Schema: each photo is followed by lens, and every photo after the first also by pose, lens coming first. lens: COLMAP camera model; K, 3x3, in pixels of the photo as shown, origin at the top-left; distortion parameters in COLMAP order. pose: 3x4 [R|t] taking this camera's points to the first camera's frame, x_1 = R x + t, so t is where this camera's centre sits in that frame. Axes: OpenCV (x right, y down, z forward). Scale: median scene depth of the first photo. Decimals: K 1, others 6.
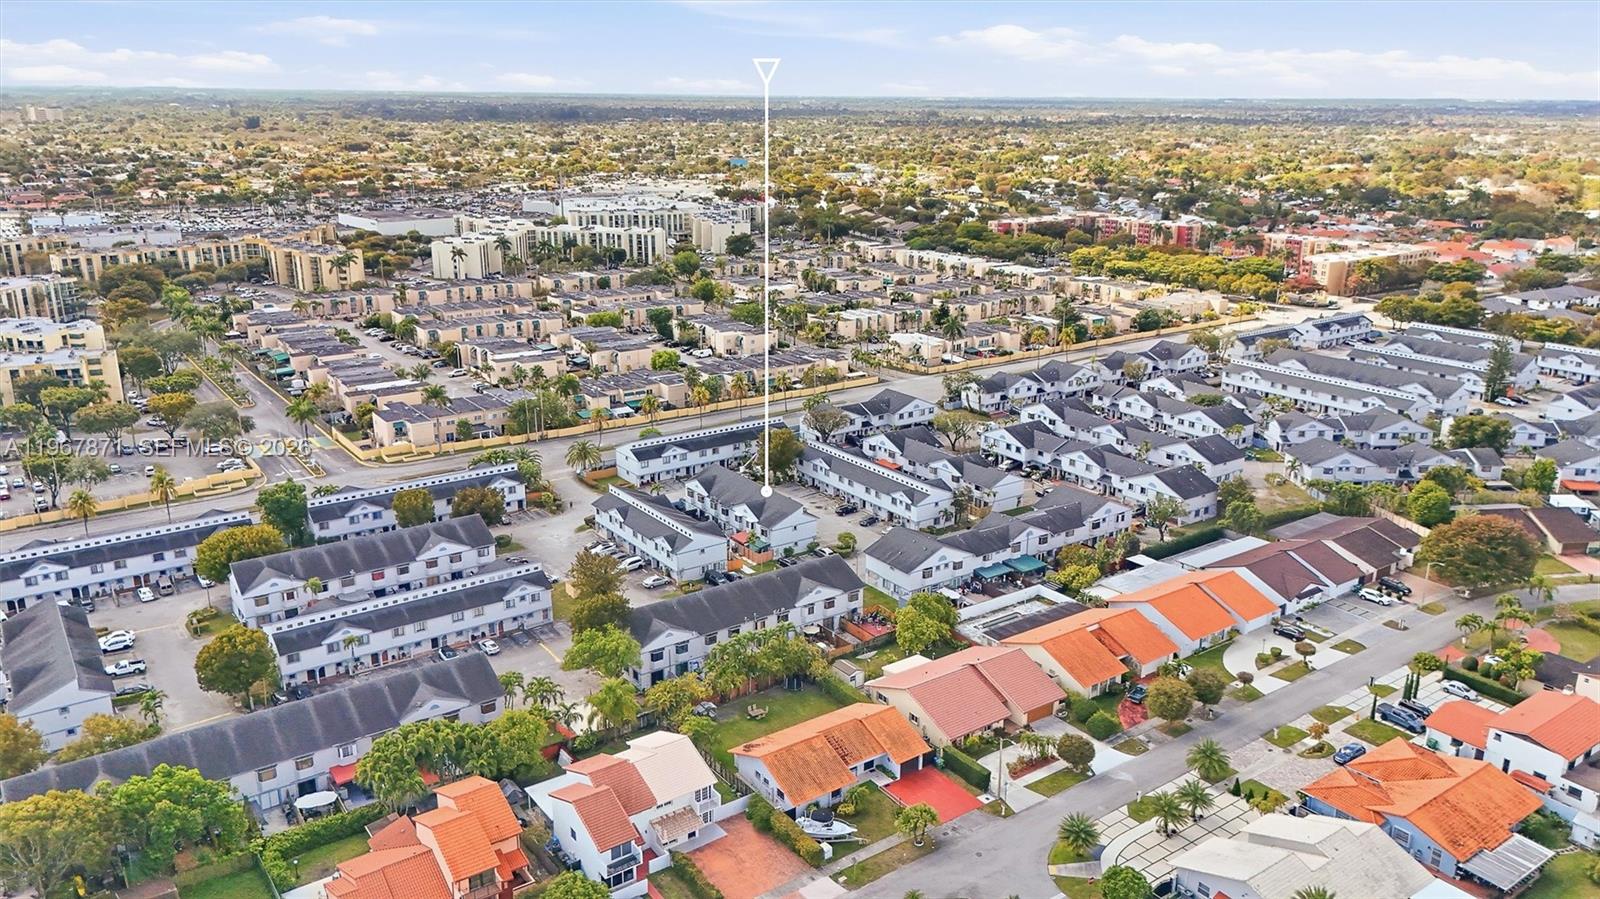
lens RADIAL K [[1185.5, 0, 821.9], [0, 1185.5, 453.3], [0, 0, 1]] dist [0.132470, -0.133929]
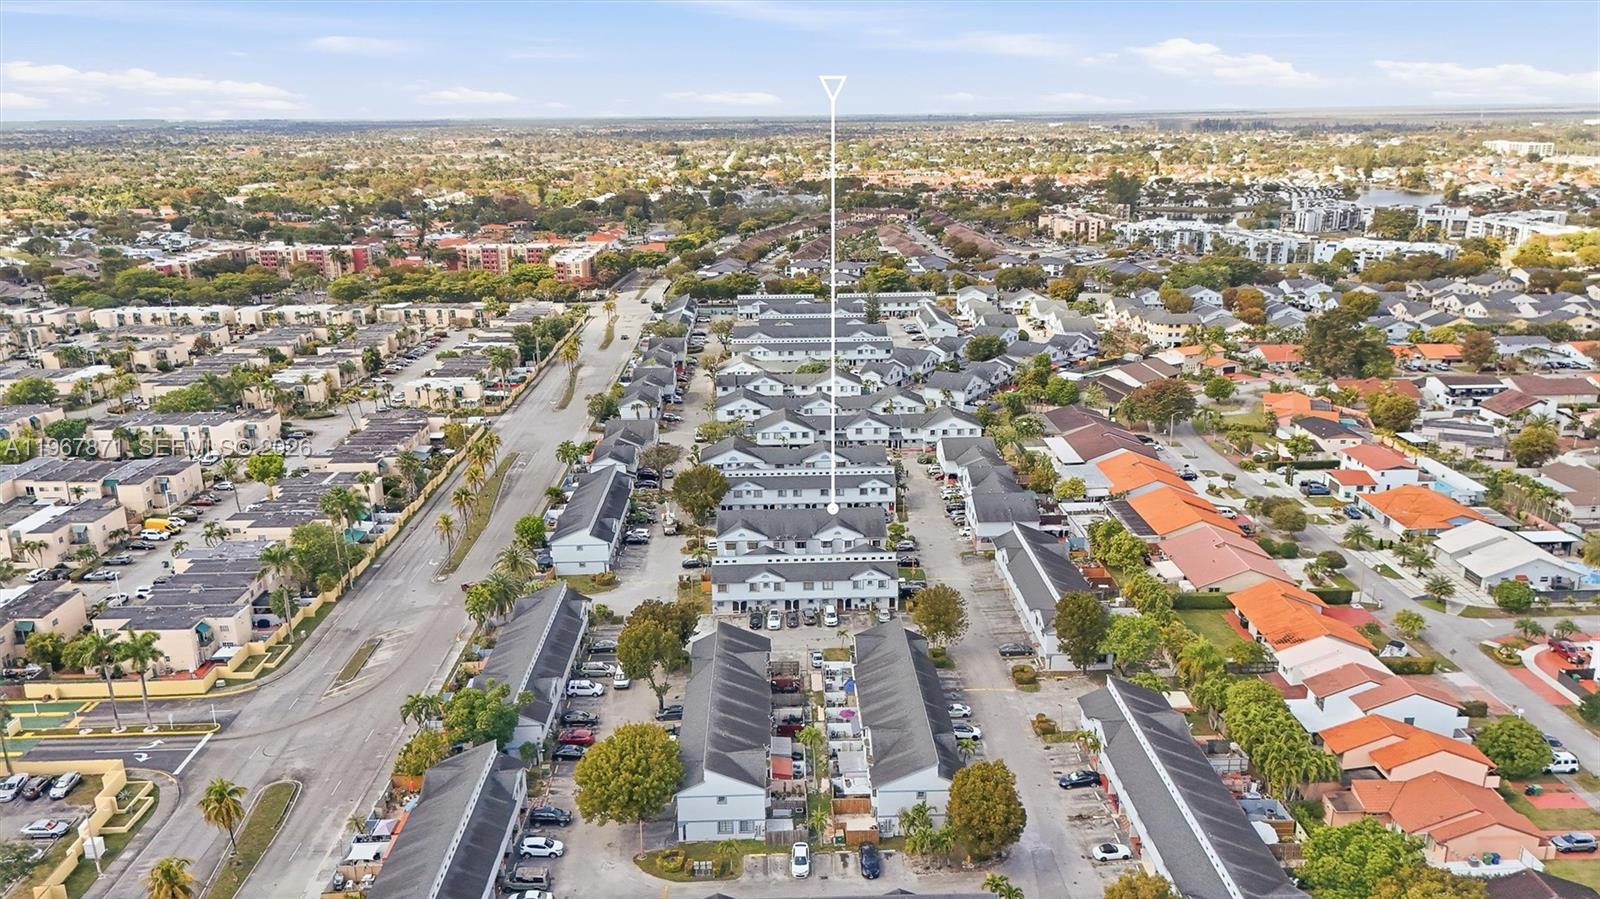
lens RADIAL K [[1185.5, 0, 821.9], [0, 1185.5, 453.3], [0, 0, 1]] dist [0.132470, -0.133929]
pose [[0.568272, -0.249232, 0.784187, -0.686214], [0.259255, 0.958717, 0.116829, -0.110494], [-0.780931, 0.136914, 0.609427, 0.326384]]
